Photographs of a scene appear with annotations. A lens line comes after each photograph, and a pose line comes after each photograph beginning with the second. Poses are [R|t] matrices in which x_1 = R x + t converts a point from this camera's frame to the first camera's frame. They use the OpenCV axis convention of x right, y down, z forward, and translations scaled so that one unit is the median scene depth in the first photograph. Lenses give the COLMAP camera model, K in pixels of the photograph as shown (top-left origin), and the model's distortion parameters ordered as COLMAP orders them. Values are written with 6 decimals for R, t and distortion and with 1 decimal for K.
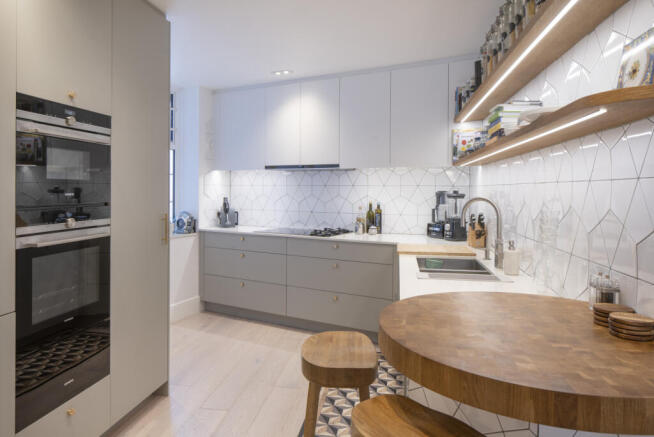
lens RADIAL K [[454.3, 0, 326.9], [0, 454.3, 189.1], [0, 0, 1]] dist [-0.000691, -0.000513]
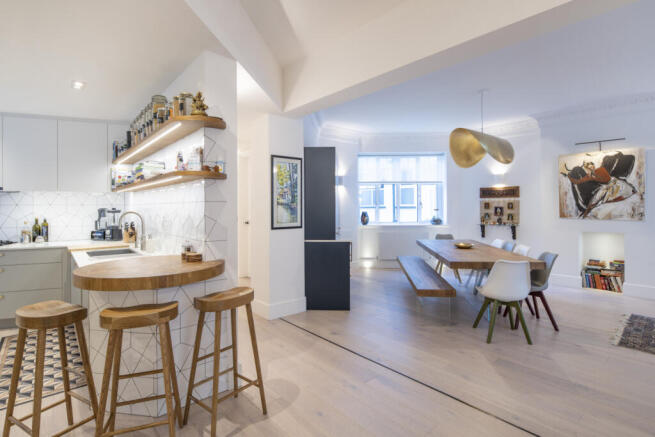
lens RADIAL K [[316.6, 0, 327.9], [0, 316.6, 206.9], [0, 0, 1]] dist [-0.000798, -0.000443]
pose [[0.640007, -0.009380, 0.768312, -0.080666], [0.009216, 0.999947, 0.004531, 0.001895], [-0.768314, 0.004181, 0.640060, -0.257393]]
